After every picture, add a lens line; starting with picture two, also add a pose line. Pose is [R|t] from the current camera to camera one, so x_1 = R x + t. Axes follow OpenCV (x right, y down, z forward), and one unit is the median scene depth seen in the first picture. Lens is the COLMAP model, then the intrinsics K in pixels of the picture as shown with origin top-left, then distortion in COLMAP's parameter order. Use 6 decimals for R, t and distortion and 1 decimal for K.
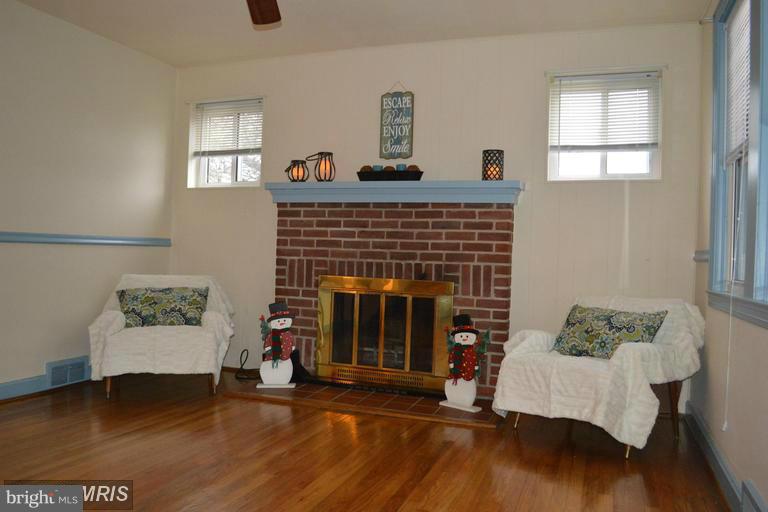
lens RADIAL K [[613.1, 0, 381.8], [0, 613.1, 258.8], [0, 0, 1]] dist [-0.070798, 0.004549]
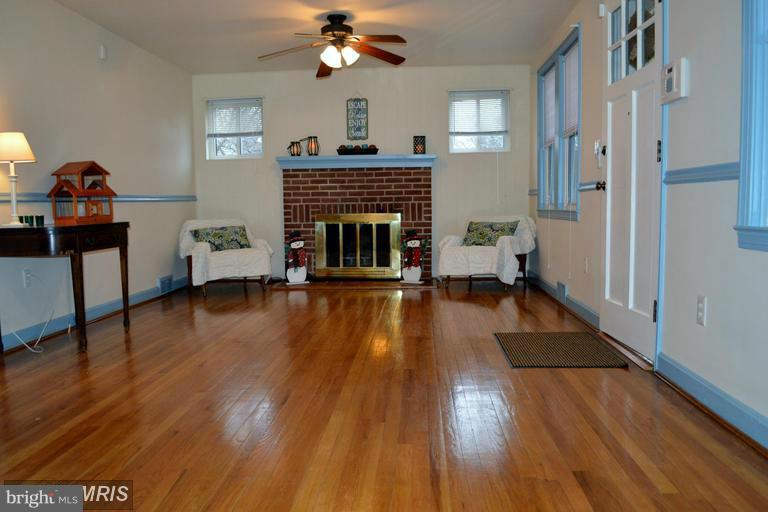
lens RADIAL K [[613.1, 0, 385.3], [0, 613.1, 254.3], [0, 0, 1]] dist [-0.070798, 0.004549]
pose [[0.958102, -0.068241, 0.278178, -0.405481], [0.046034, 0.995265, 0.085602, 0.003124], [-0.282702, -0.069210, 0.956708, -0.637137]]
